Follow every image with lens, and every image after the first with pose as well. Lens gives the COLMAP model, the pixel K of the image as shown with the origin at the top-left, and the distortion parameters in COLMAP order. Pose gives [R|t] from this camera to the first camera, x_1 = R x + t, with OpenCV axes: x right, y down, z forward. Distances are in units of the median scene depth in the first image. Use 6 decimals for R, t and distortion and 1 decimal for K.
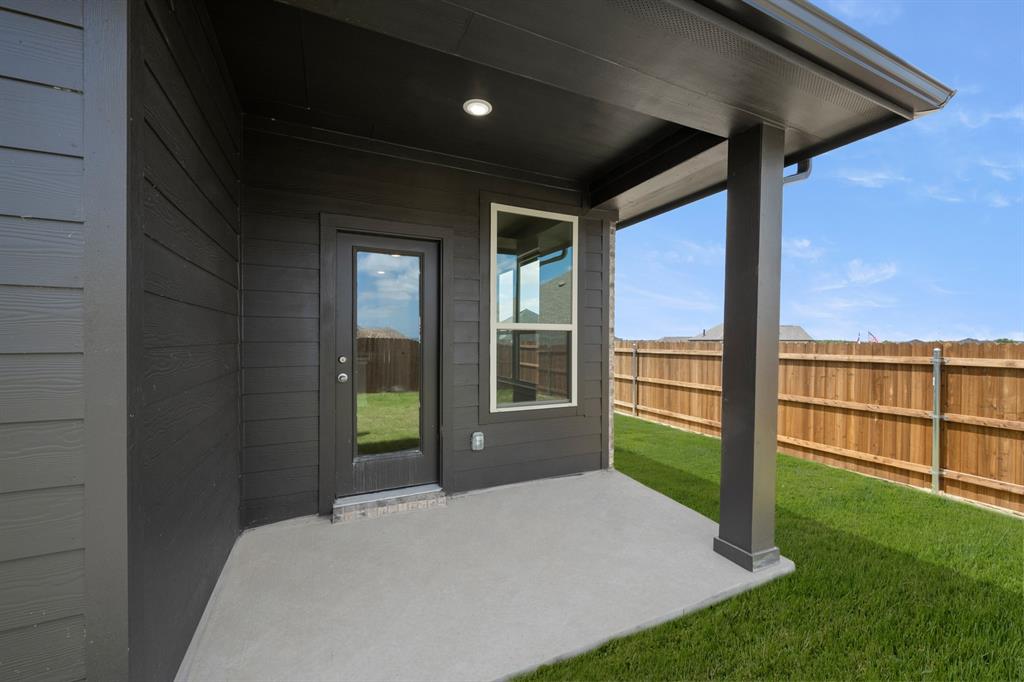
lens RADIAL K [[403.2, 0, 514.9], [0, 403.2, 340.5], [0, 0, 1]] dist [-0.000290, -0.000251]
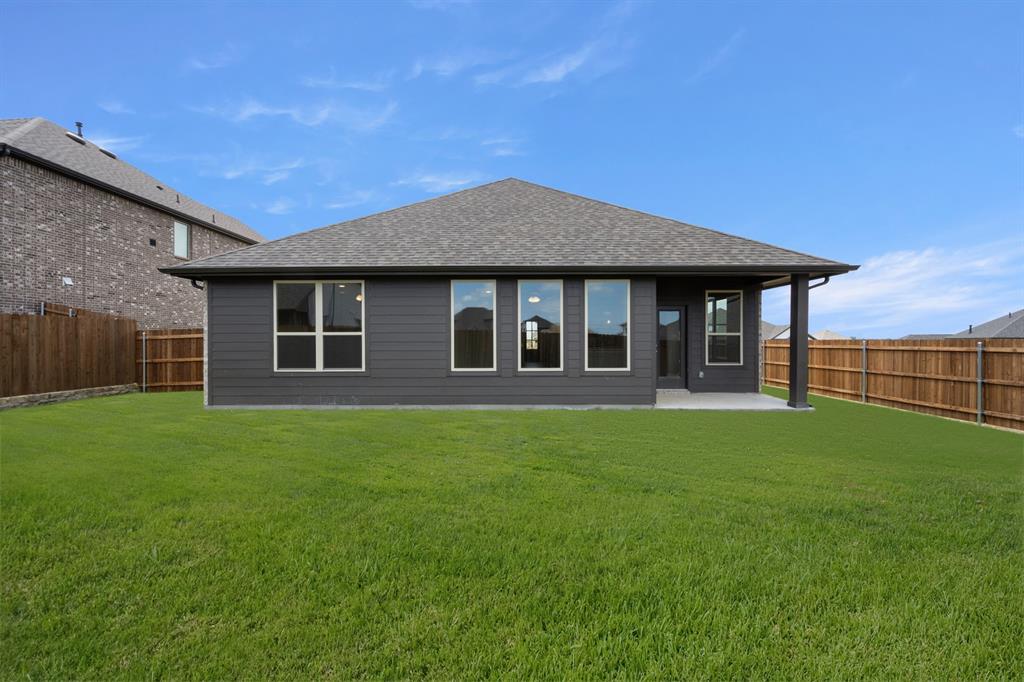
lens RADIAL K [[403.2, 0, 514.9], [0, 403.2, 340.5], [0, 0, 1]] dist [-0.000290, -0.000251]
pose [[0.902841, -0.006037, -0.429933, -0.032989], [0.005003, 0.999981, -0.003536, 0.007250], [0.429946, 0.001041, 0.902854, -1.314044]]
